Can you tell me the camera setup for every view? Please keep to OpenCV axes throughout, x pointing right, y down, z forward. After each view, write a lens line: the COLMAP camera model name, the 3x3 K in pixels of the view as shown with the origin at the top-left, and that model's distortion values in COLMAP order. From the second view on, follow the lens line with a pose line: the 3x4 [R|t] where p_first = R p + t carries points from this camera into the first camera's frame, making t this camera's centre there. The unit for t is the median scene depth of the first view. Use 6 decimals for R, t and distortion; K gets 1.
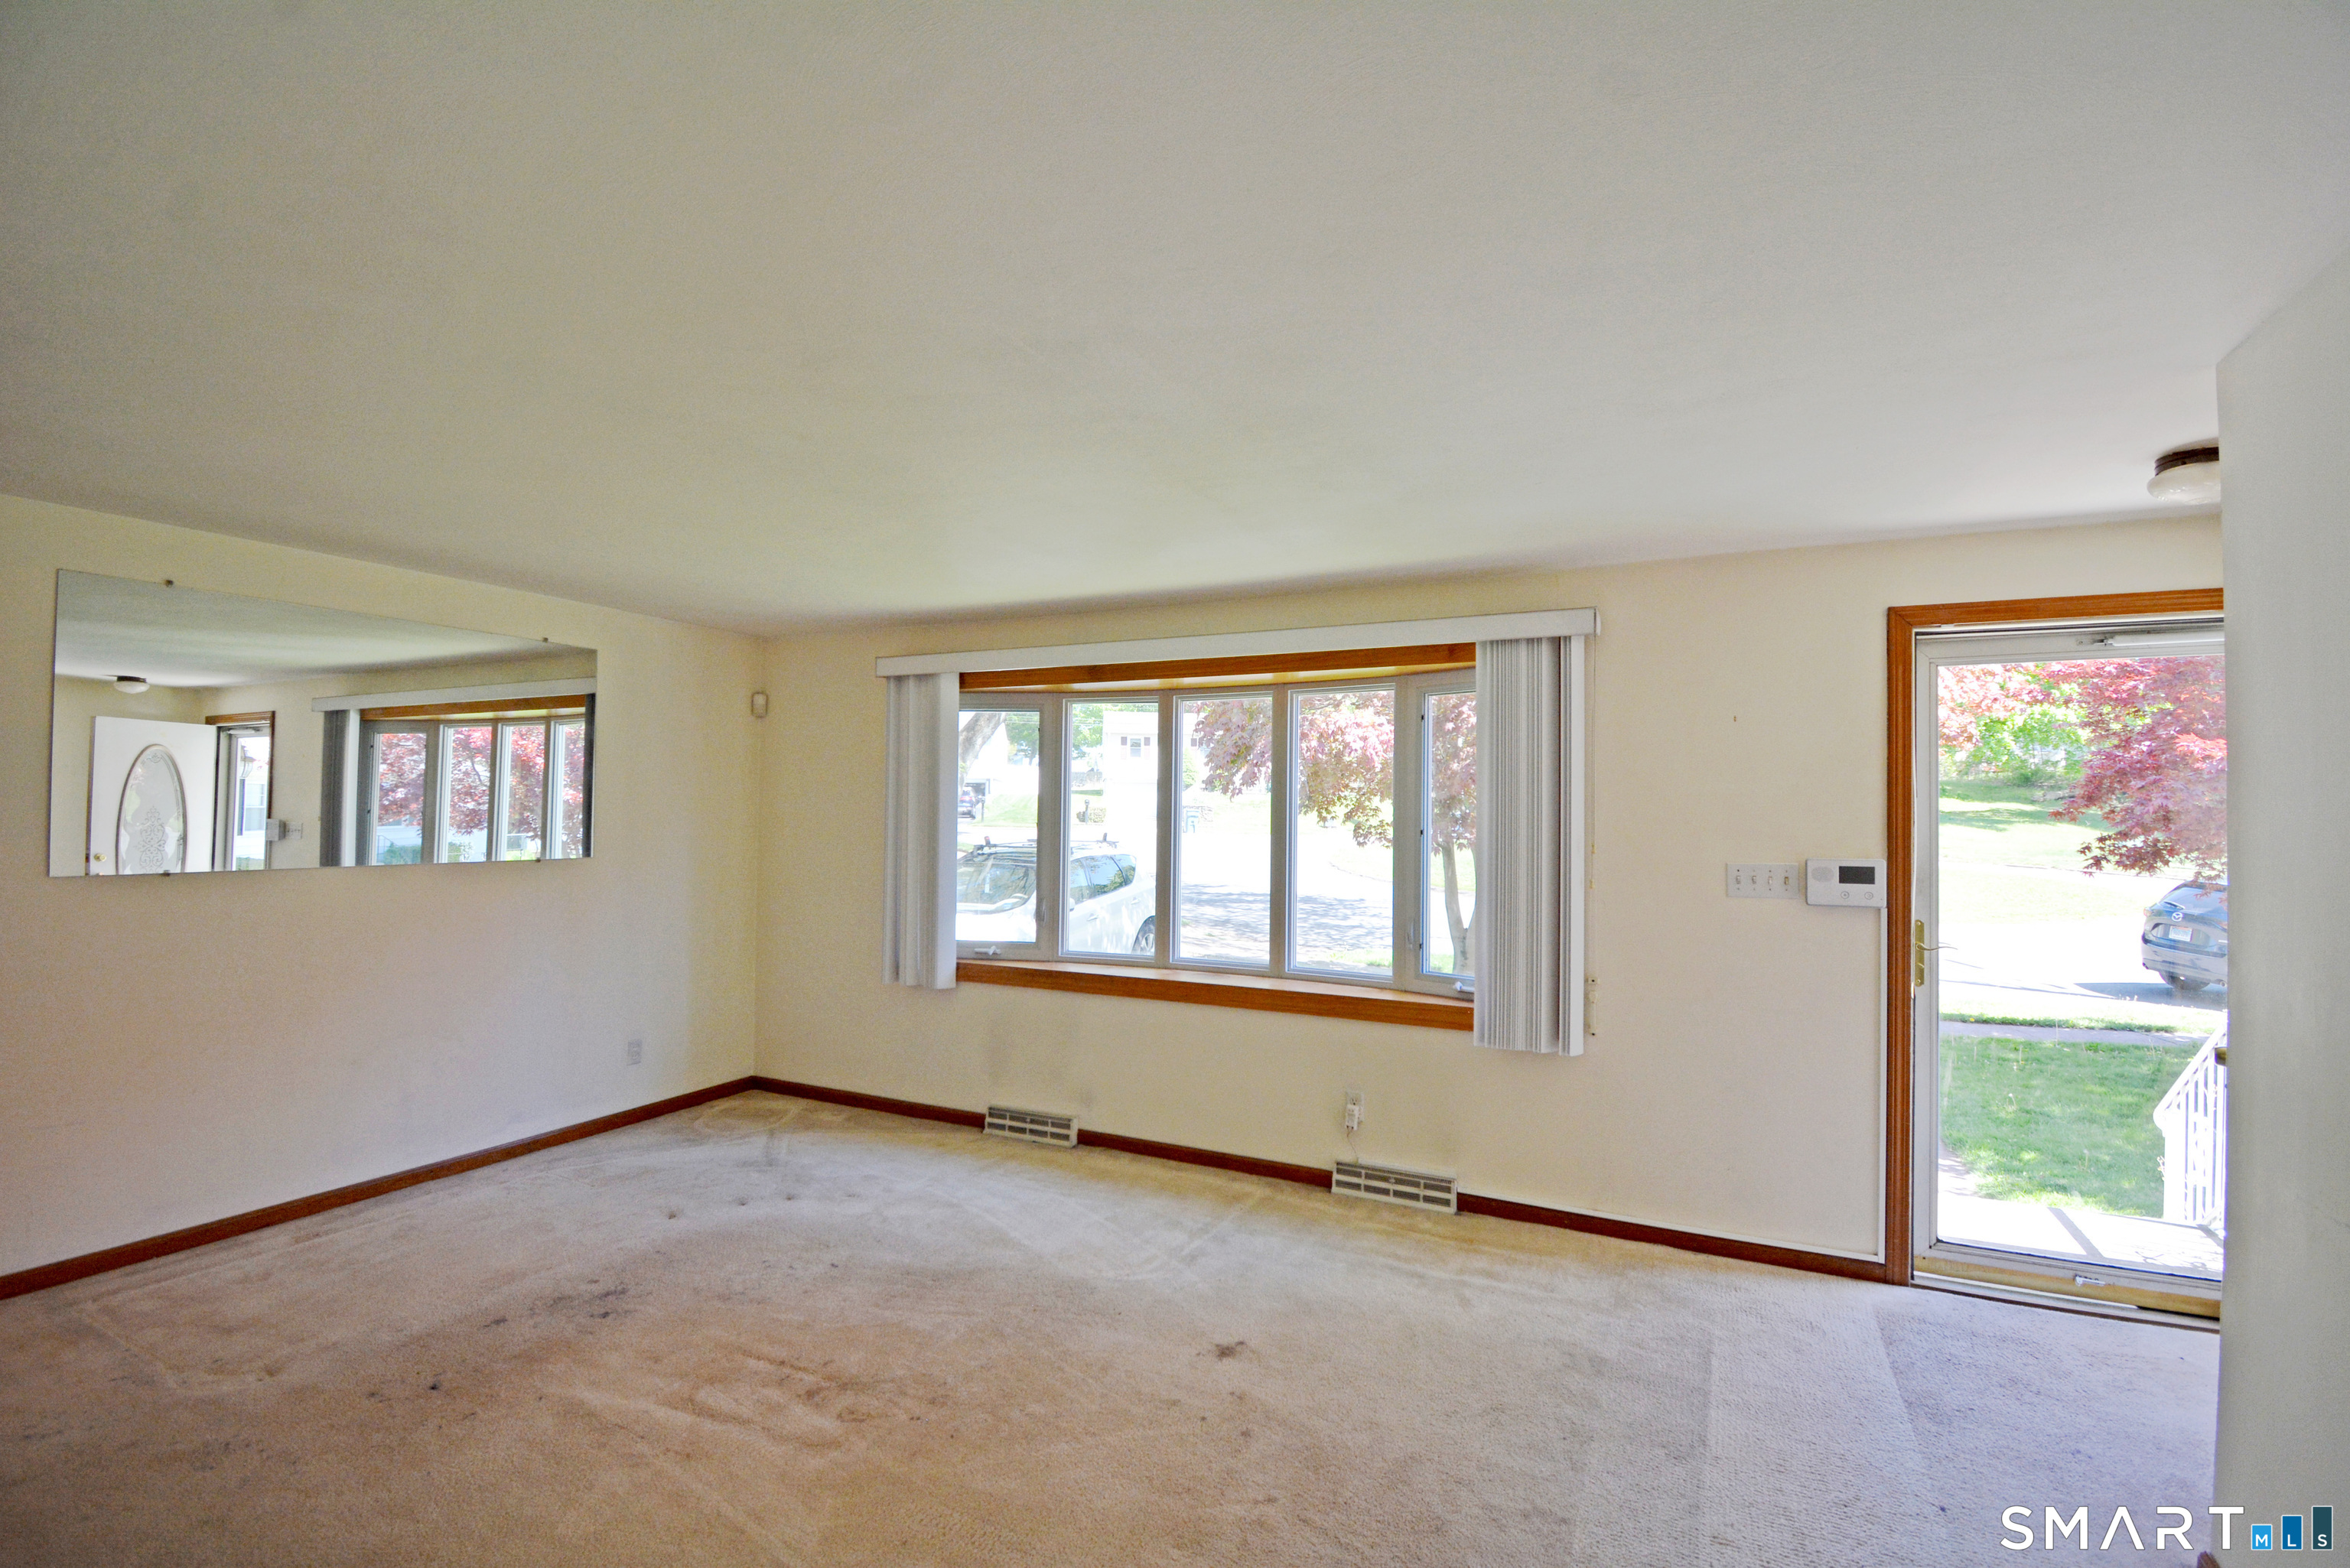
lens RADIAL K [[1037.6, 0, 1189.5], [0, 1037.6, 795.4], [0, 0, 1]] dist [0.022716, -0.026403]
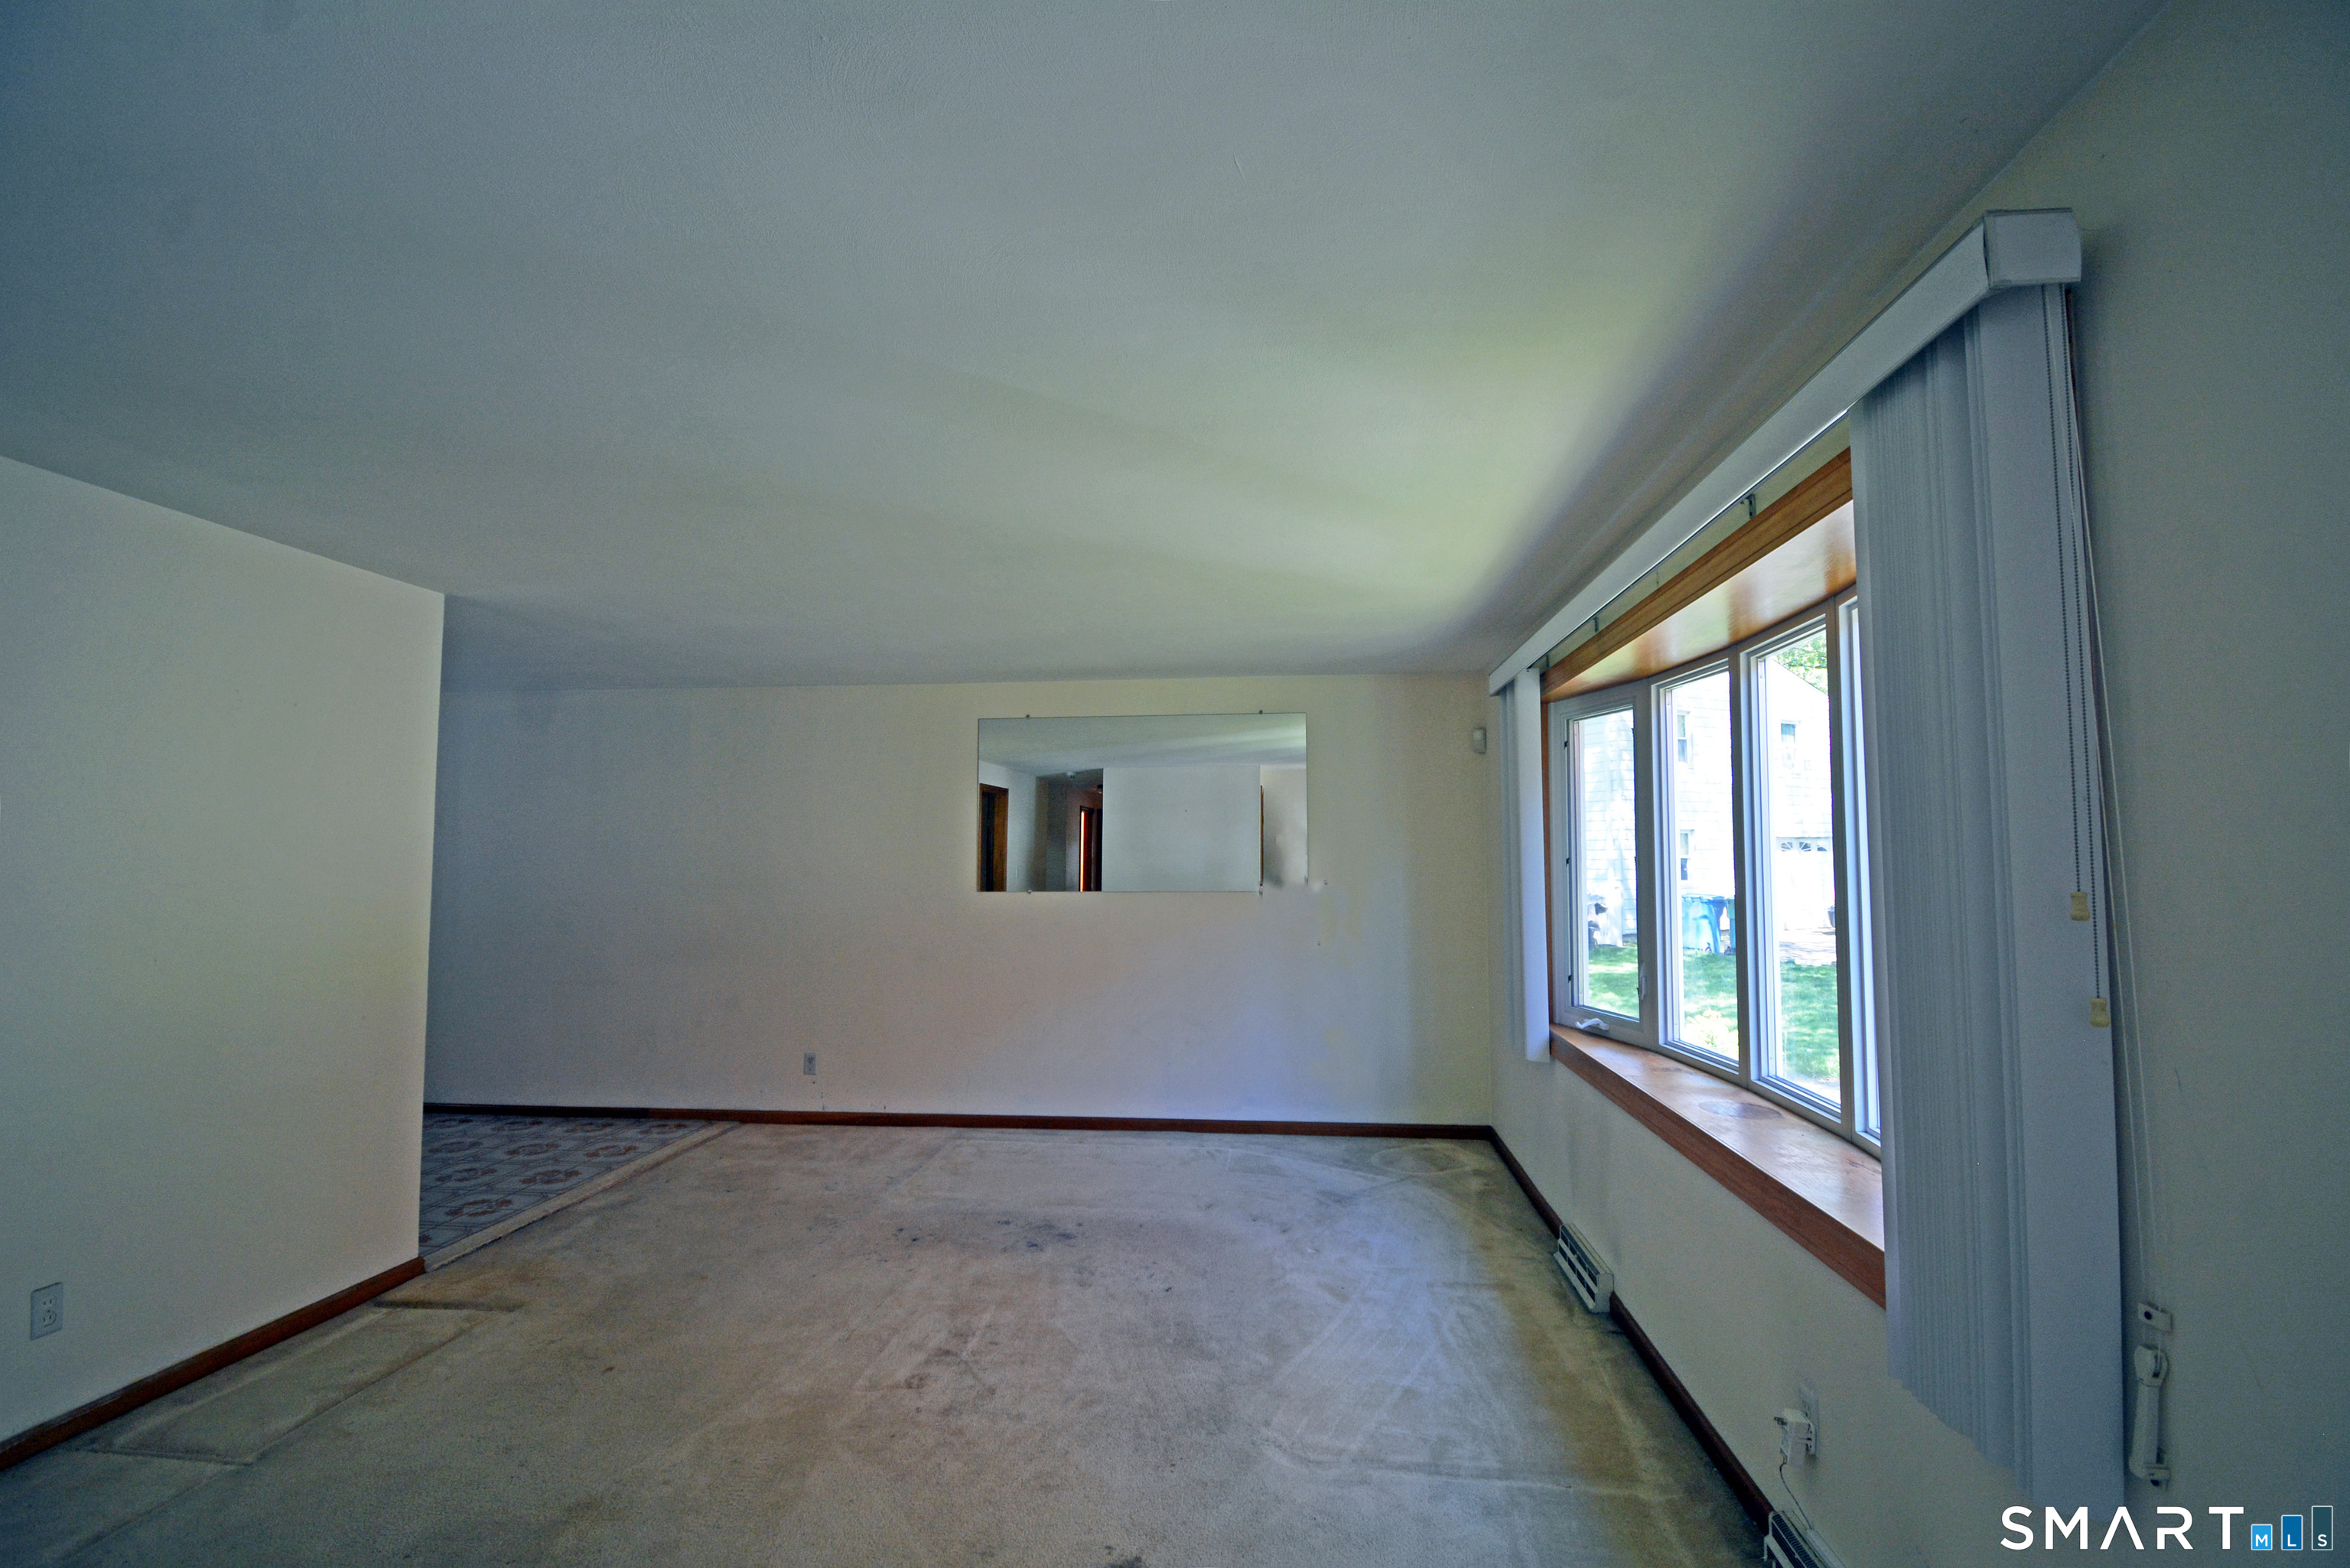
lens RADIAL K [[1037.6, 0, 1189.5], [0, 1037.6, 795.4], [0, 0, 1]] dist [0.022716, -0.026403]
pose [[0.343077, -0.068474, -0.936808, 0.507611], [0.022532, 0.997652, -0.064669, 0.027574], [0.939037, 0.001079, 0.343814, 0.520119]]
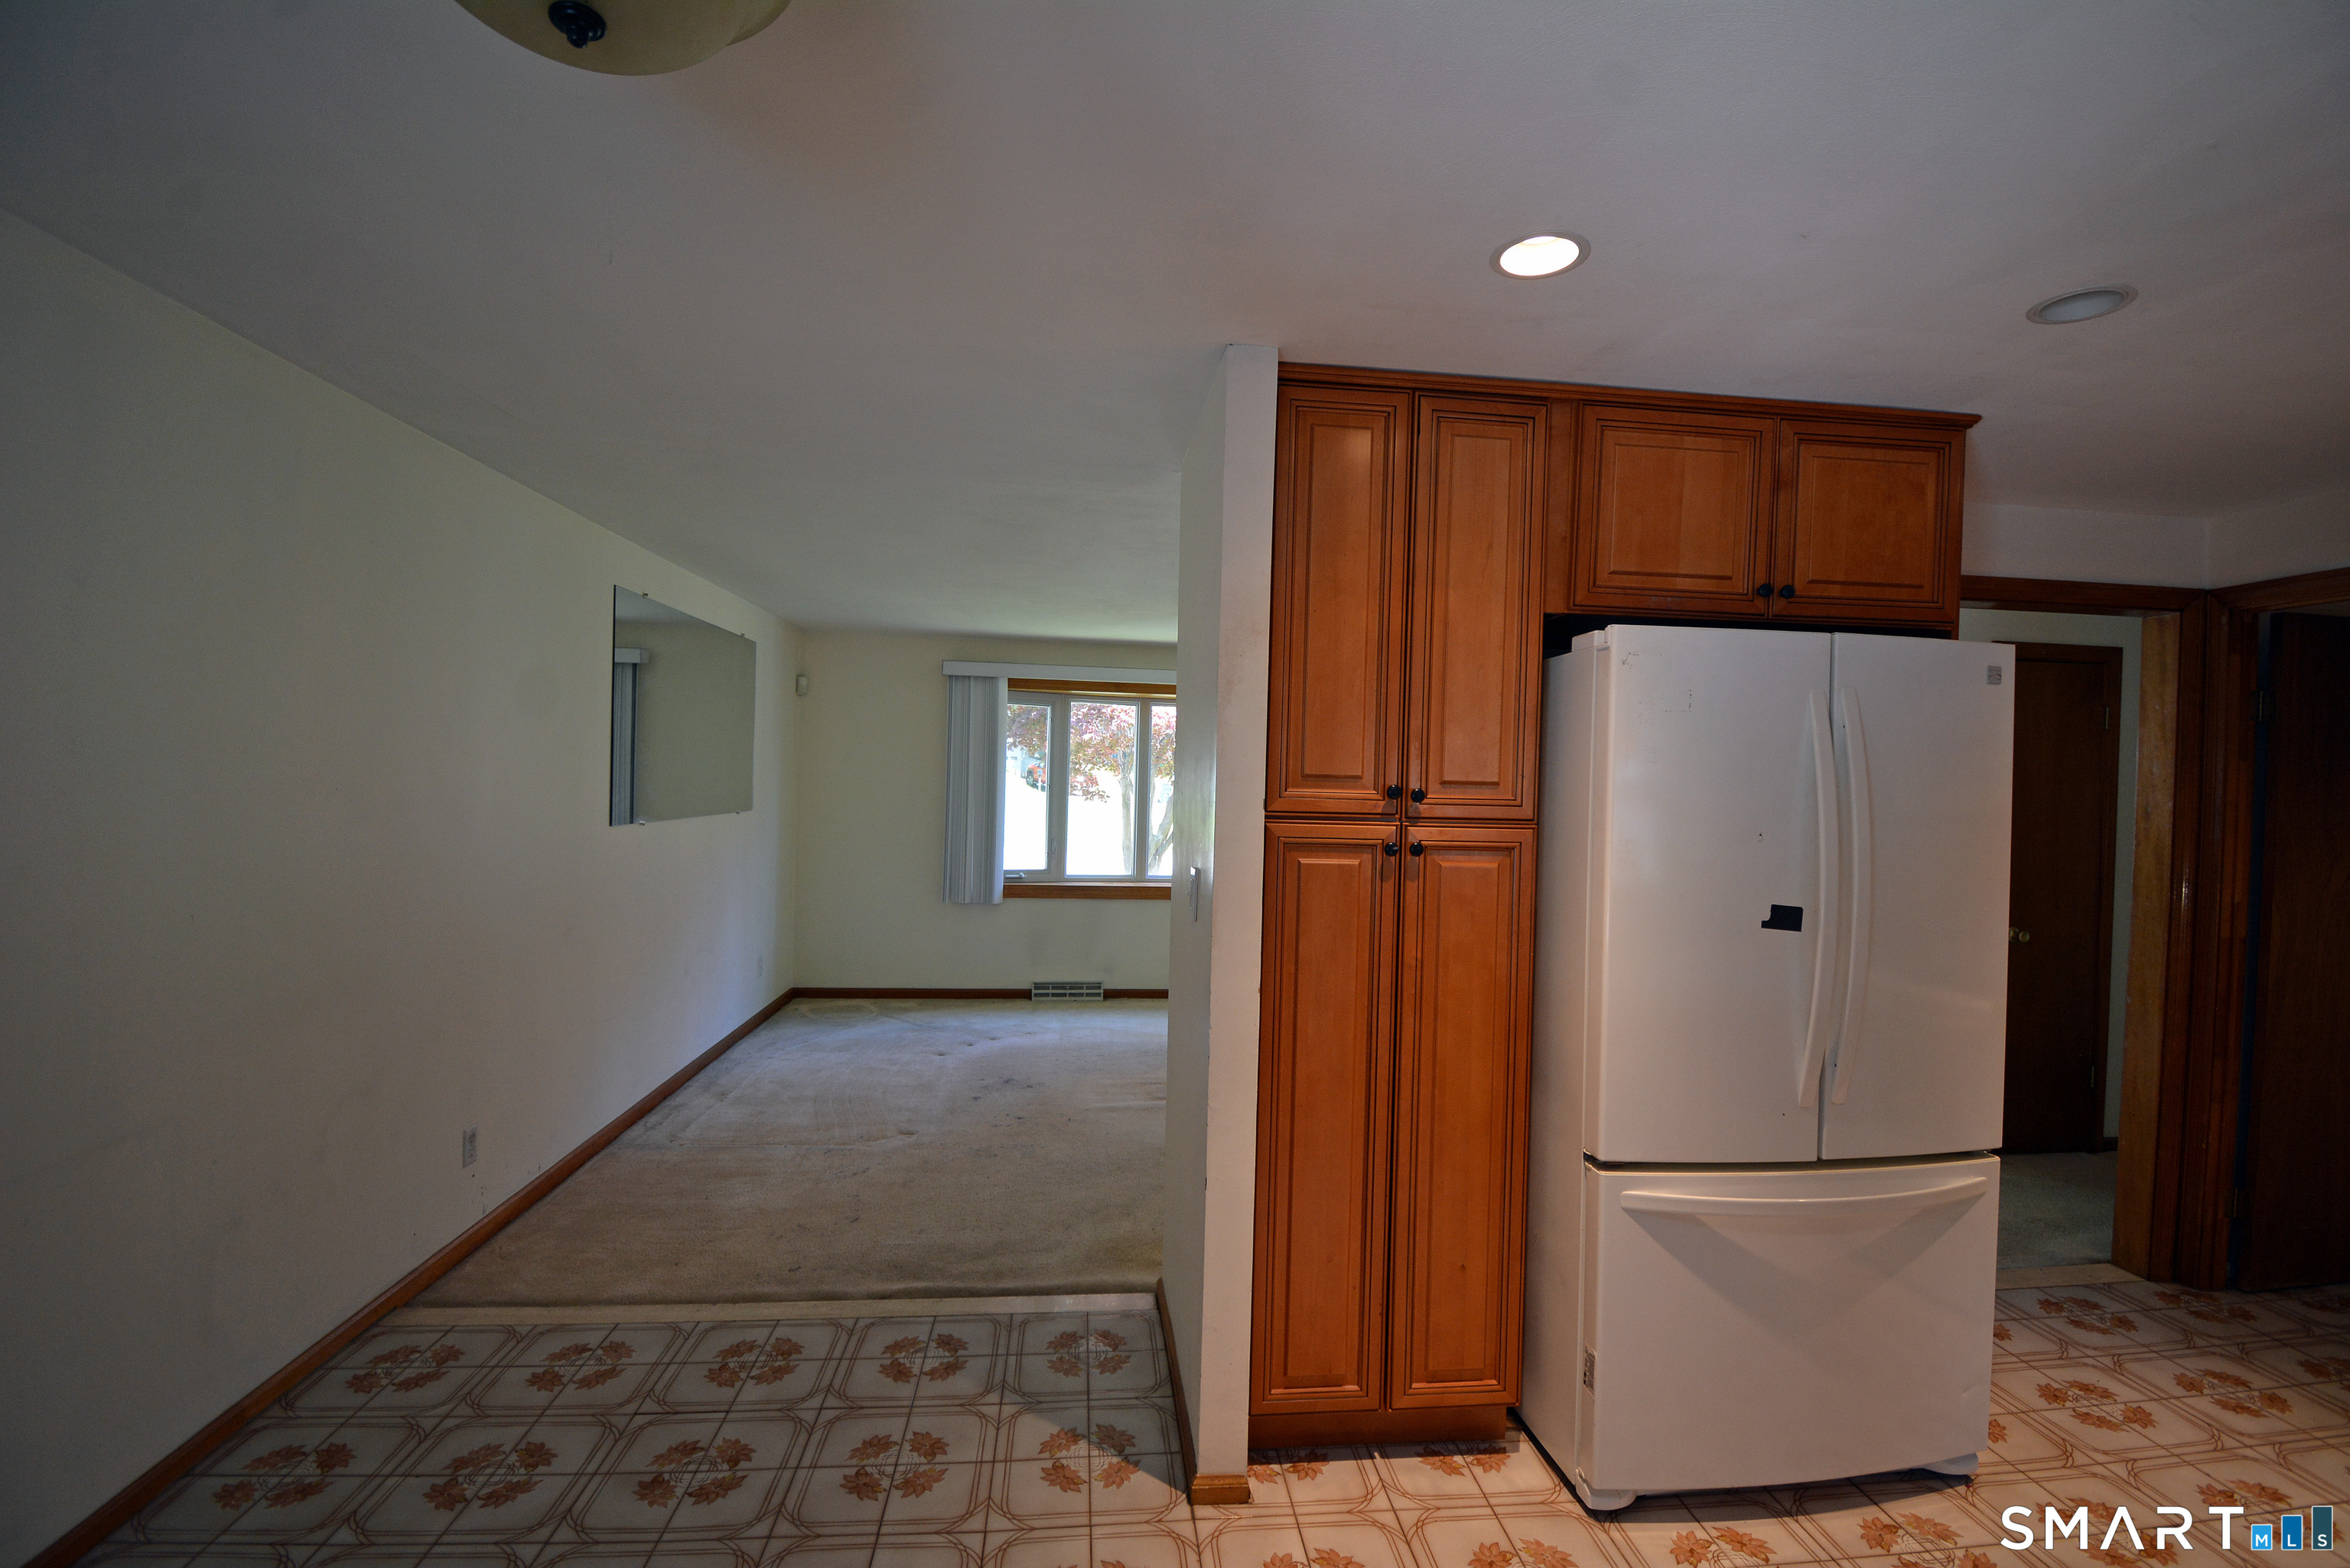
lens RADIAL K [[1037.6, 0, 1189.5], [0, 1037.6, 795.4], [0, 0, 1]] dist [0.022716, -0.026403]
pose [[0.846401, 0.005042, 0.532522, -0.854563], [-0.029193, 0.998891, 0.036942, -0.020713], [-0.531745, -0.046813, 0.845610, -0.351095]]
